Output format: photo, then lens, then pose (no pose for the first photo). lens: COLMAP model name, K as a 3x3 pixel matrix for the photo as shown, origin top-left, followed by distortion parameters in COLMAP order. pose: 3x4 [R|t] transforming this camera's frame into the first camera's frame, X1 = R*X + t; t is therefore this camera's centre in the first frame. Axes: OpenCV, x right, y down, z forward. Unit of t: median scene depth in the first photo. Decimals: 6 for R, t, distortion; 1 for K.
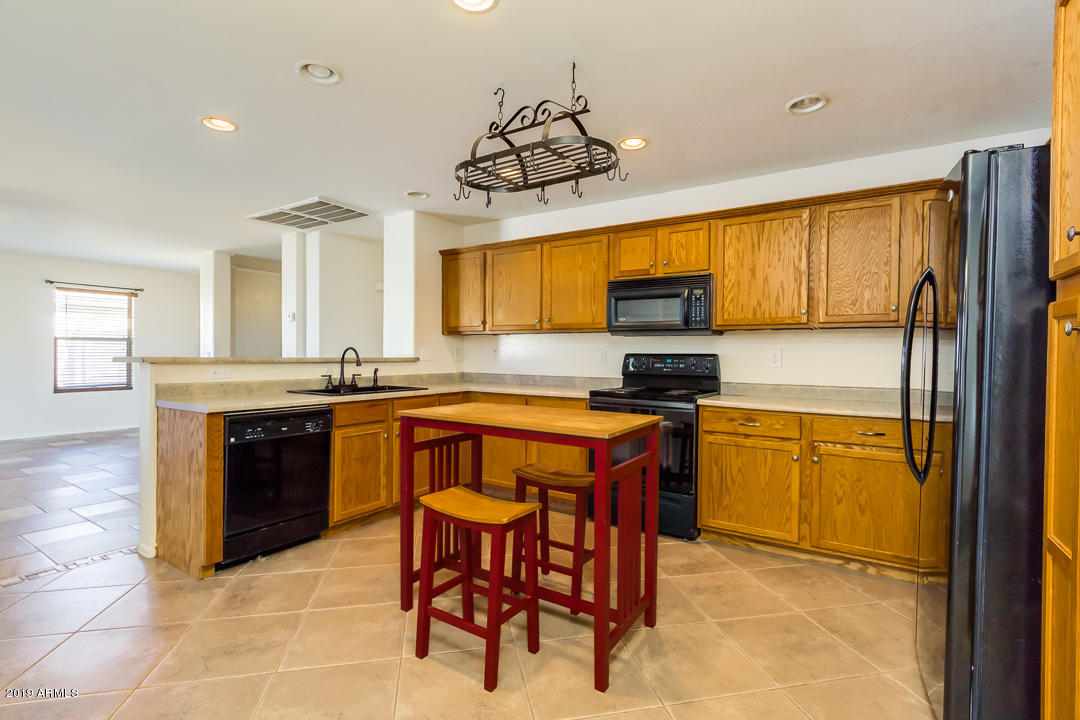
lens RADIAL K [[497.9, 0, 543.6], [0, 497.9, 359.0], [0, 0, 1]] dist [0.002991, -0.001210]
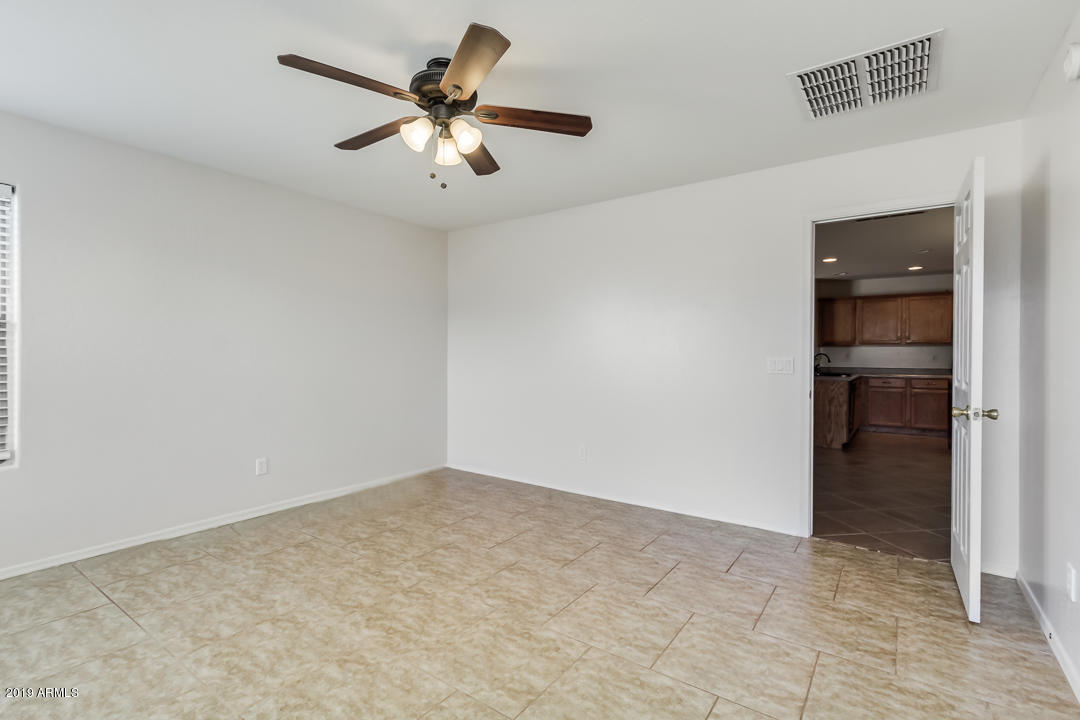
lens RADIAL K [[497.9, 0, 539.8], [0, 497.9, 357.7], [0, 0, 1]] dist [0.002991, -0.001210]
pose [[0.998633, -0.009073, -0.051480, -1.582438], [0.009192, 0.999956, 0.002079, -0.023980], [0.051459, -0.002549, 0.998672, -1.190826]]
